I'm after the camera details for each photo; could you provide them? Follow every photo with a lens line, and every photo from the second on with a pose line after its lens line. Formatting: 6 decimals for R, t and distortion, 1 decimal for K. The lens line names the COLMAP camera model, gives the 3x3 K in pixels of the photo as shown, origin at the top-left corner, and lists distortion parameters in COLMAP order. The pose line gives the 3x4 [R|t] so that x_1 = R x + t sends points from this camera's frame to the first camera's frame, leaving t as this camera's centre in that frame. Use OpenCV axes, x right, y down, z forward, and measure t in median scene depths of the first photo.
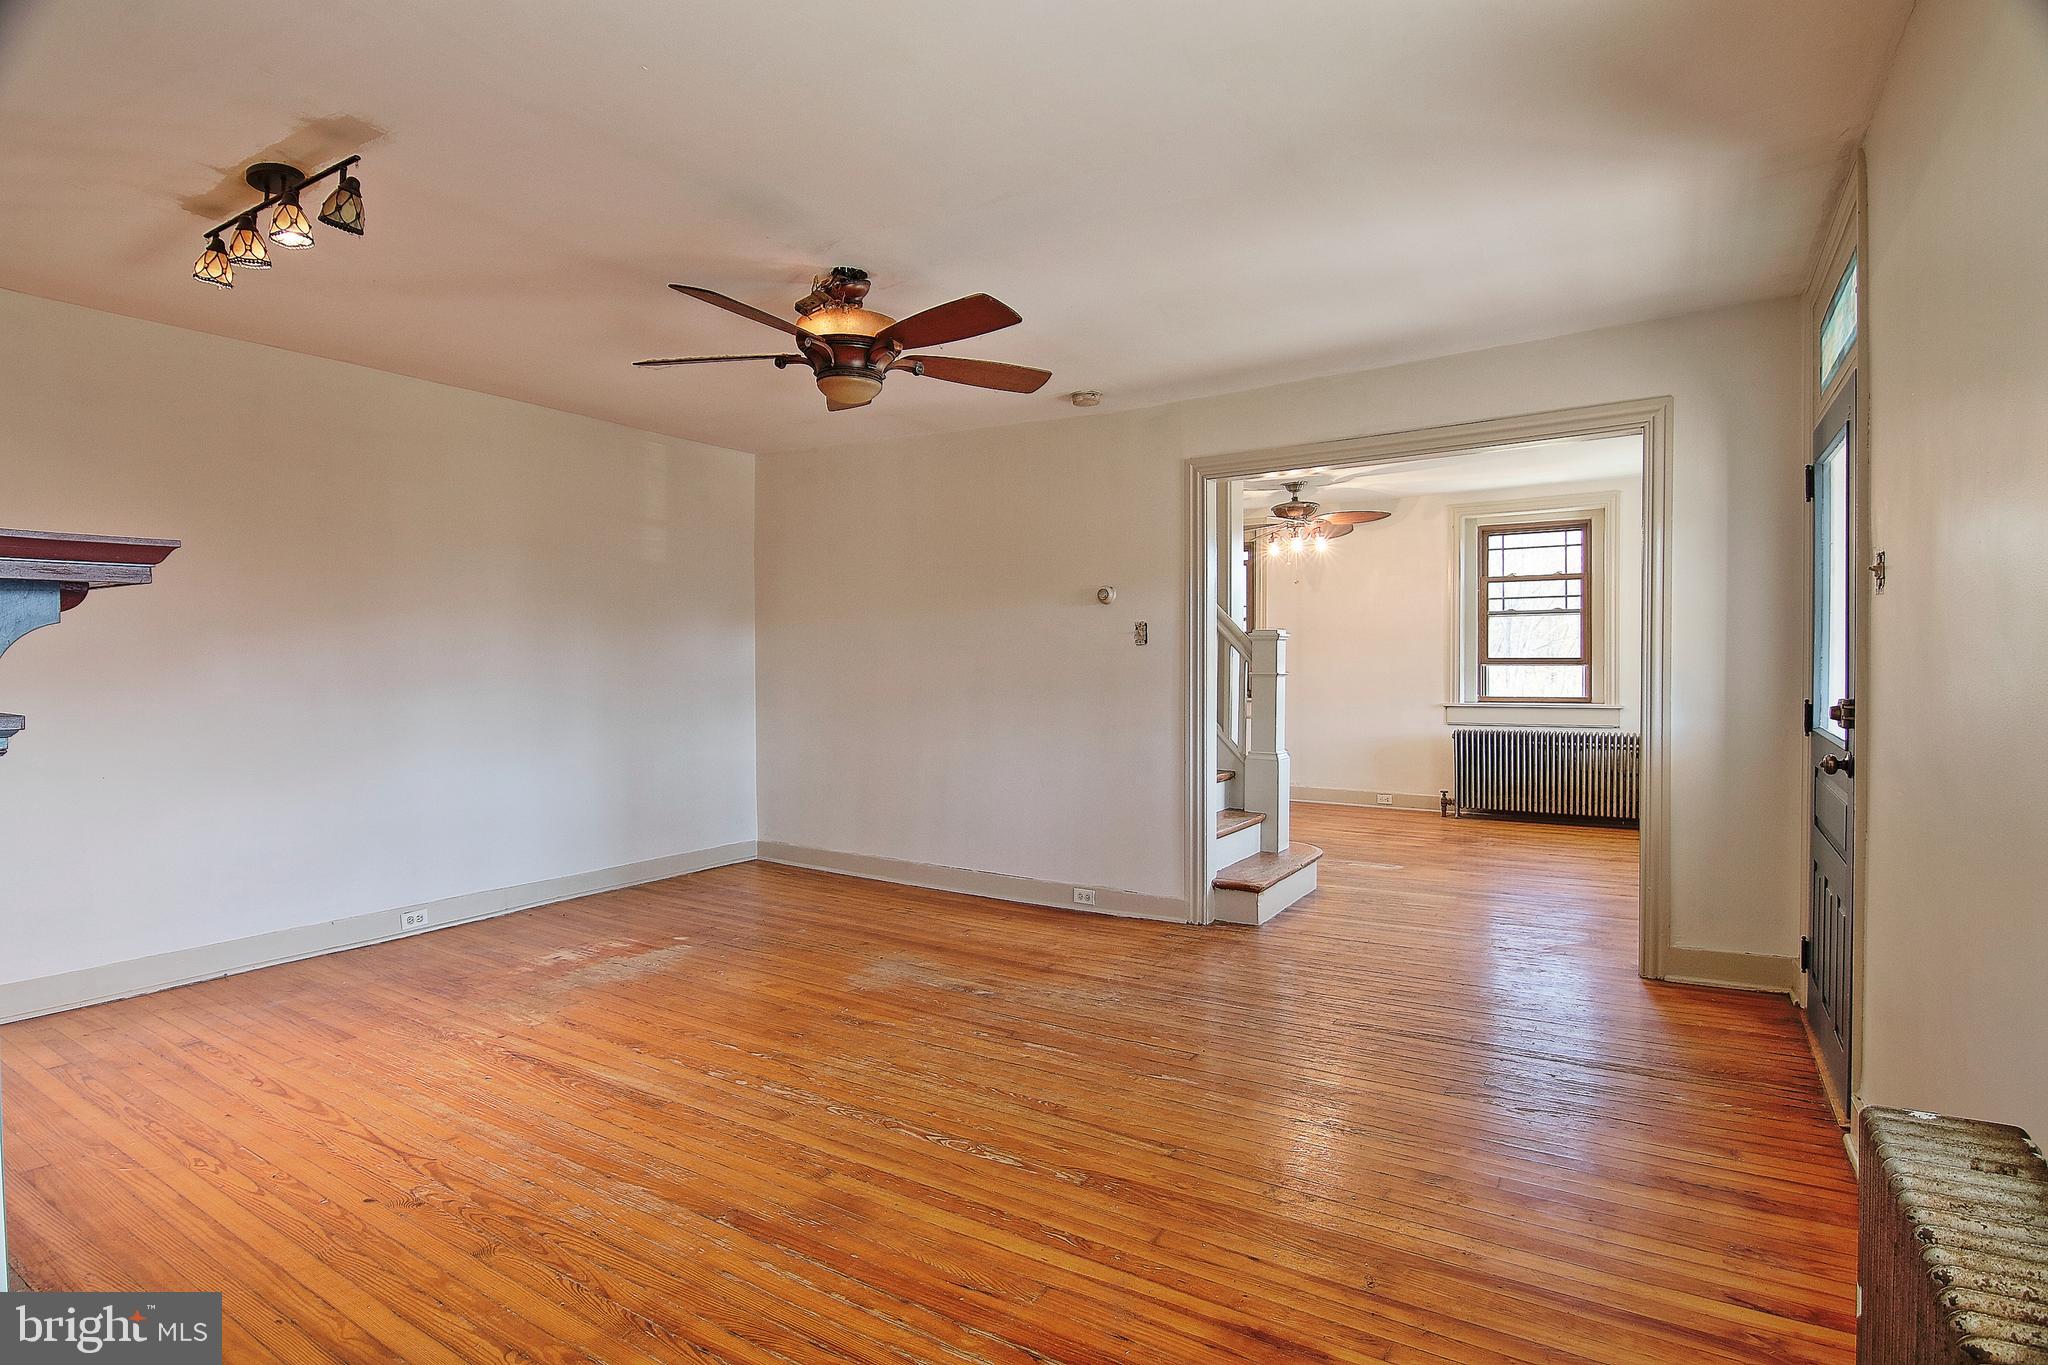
lens RADIAL K [[1032.5, 0, 1025.4], [0, 1032.5, 668.6], [0, 0, 1]] dist [-0.000146, -0.018506]
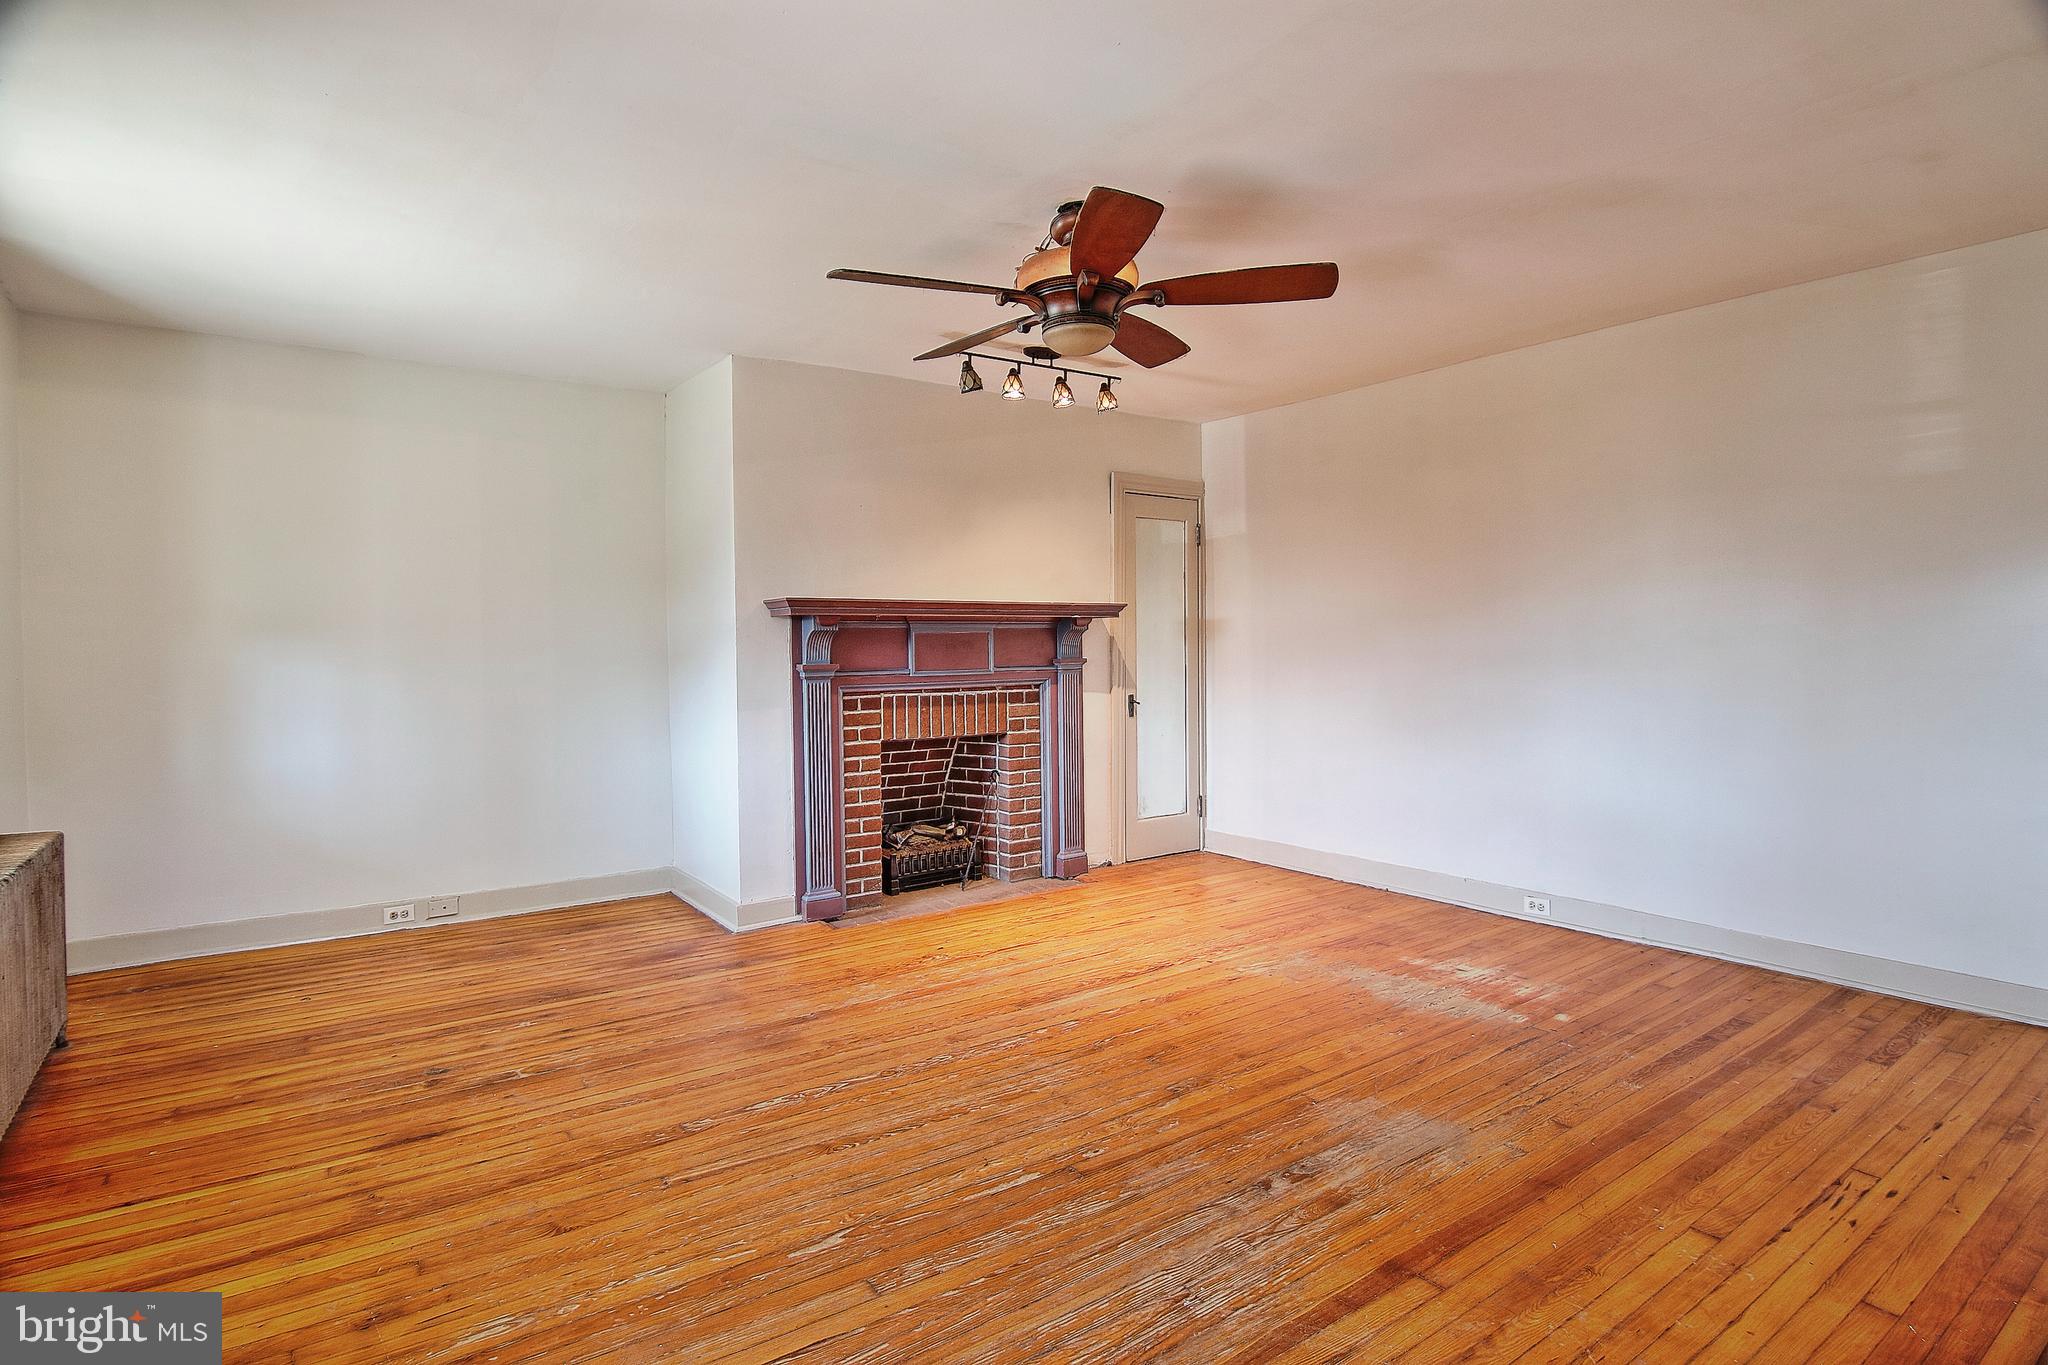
lens RADIAL K [[1032.5, 0, 1025.4], [0, 1032.5, 668.6], [0, 0, 1]] dist [-0.000146, -0.018506]
pose [[-0.375227, 0.027941, -0.926512, 0.664149], [0.001287, 0.999560, 0.029623, -0.013369], [0.926932, 0.009923, -0.375098, 1.260463]]
